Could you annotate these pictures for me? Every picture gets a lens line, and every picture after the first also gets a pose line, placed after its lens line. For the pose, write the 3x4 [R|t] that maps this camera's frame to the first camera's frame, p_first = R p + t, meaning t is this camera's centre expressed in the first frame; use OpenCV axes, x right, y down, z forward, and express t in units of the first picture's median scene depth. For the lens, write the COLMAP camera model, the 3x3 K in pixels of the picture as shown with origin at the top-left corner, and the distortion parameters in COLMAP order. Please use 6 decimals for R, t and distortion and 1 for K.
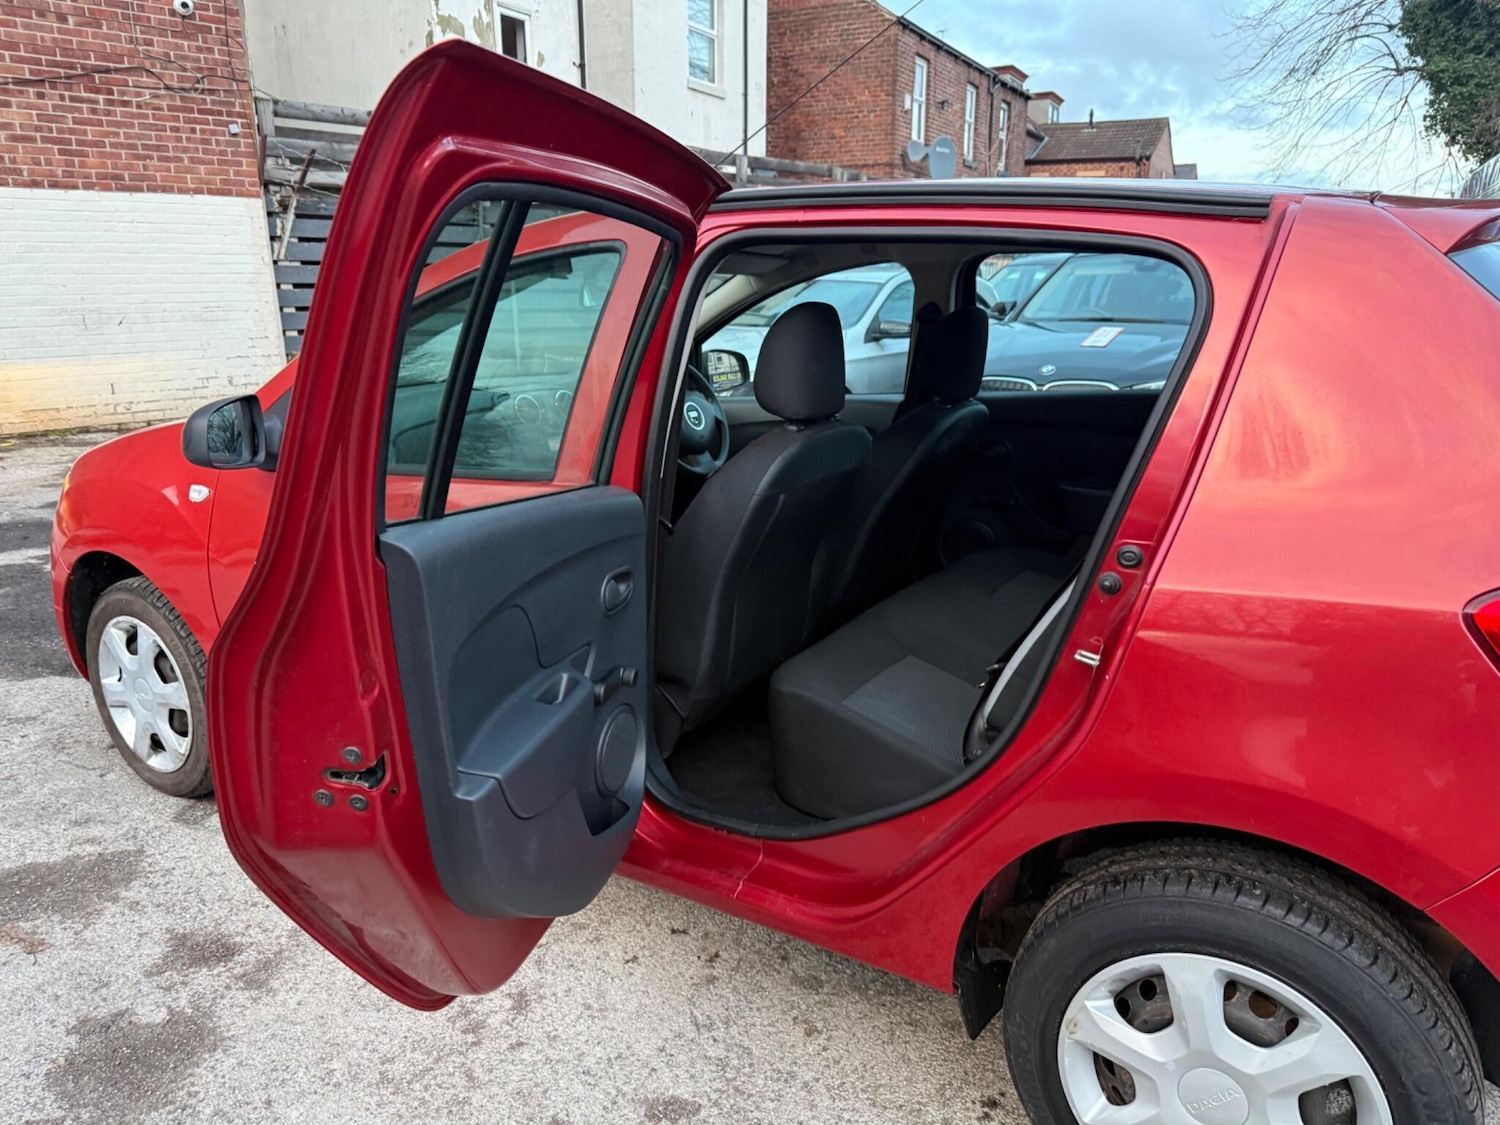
lens RADIAL K [[1071.3, 0, 756.8], [0, 1071.3, 568.6], [0, 0, 1]] dist [0.024871, -0.028455]
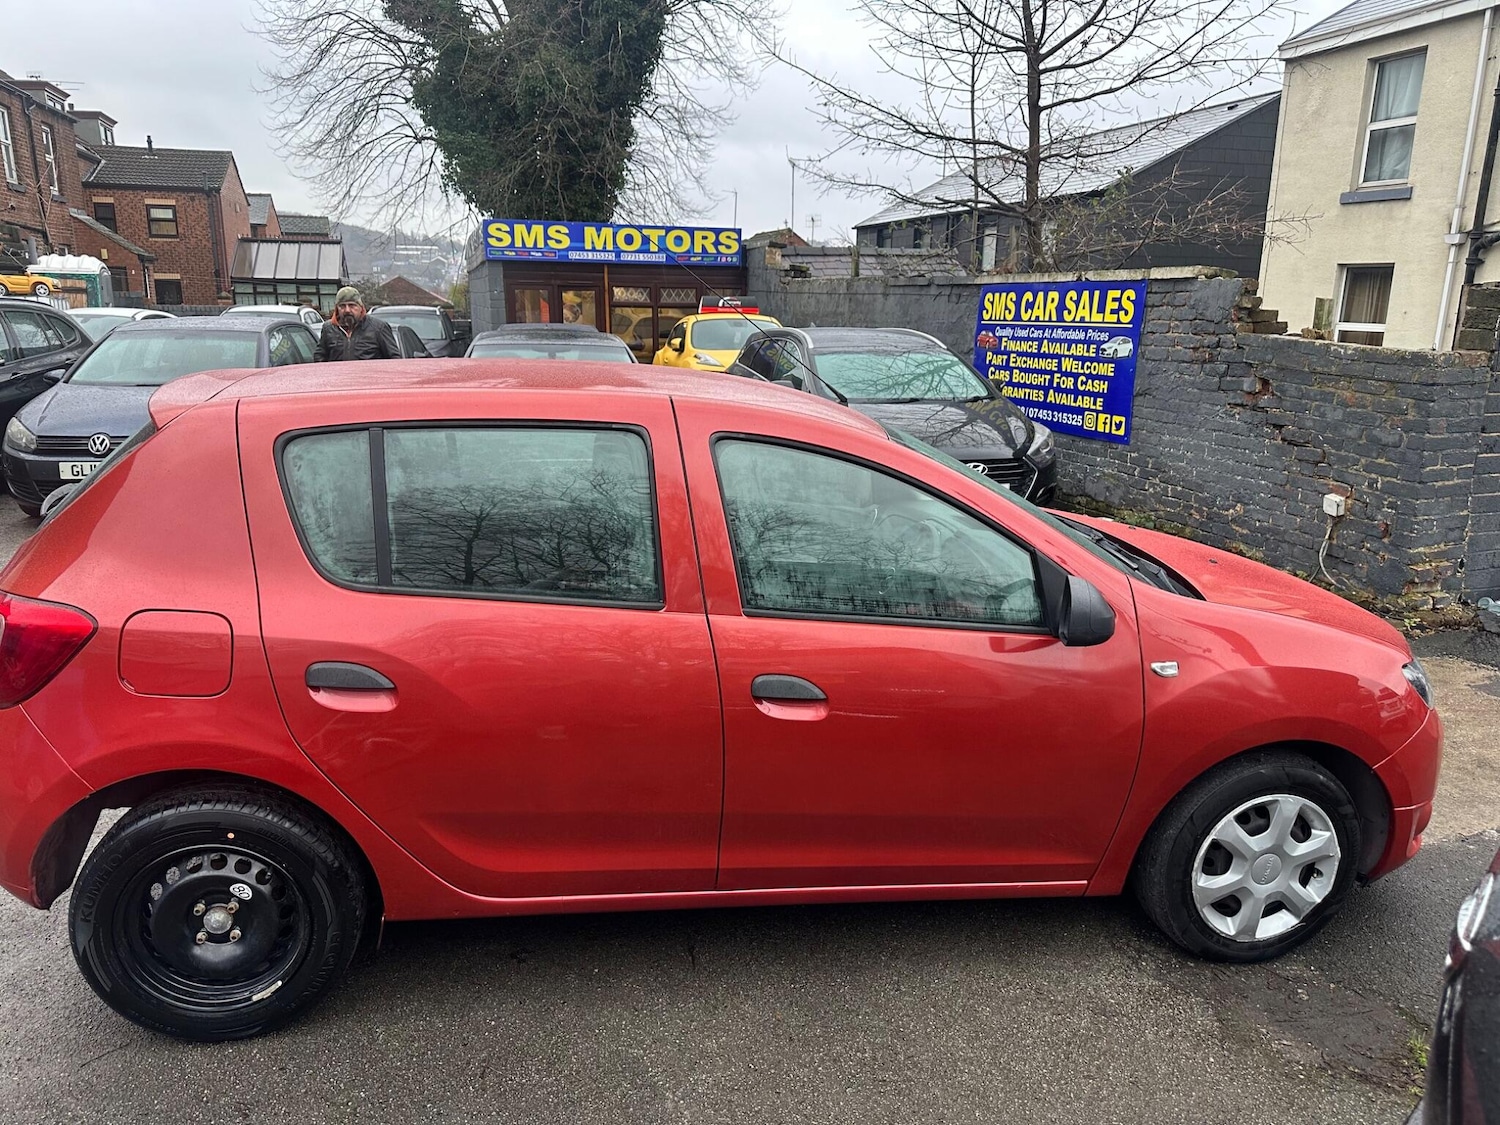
lens RADIAL K [[1071.3, 0, 738.6], [0, 1071.3, 557.8], [0, 0, 1]] dist [0.024871, -0.028455]
pose [[0.731295, -0.157156, 0.663709, -0.039891], [0.173955, 0.983887, 0.041300, 0.033395], [-0.659505, 0.085253, 0.746850, -0.247789]]
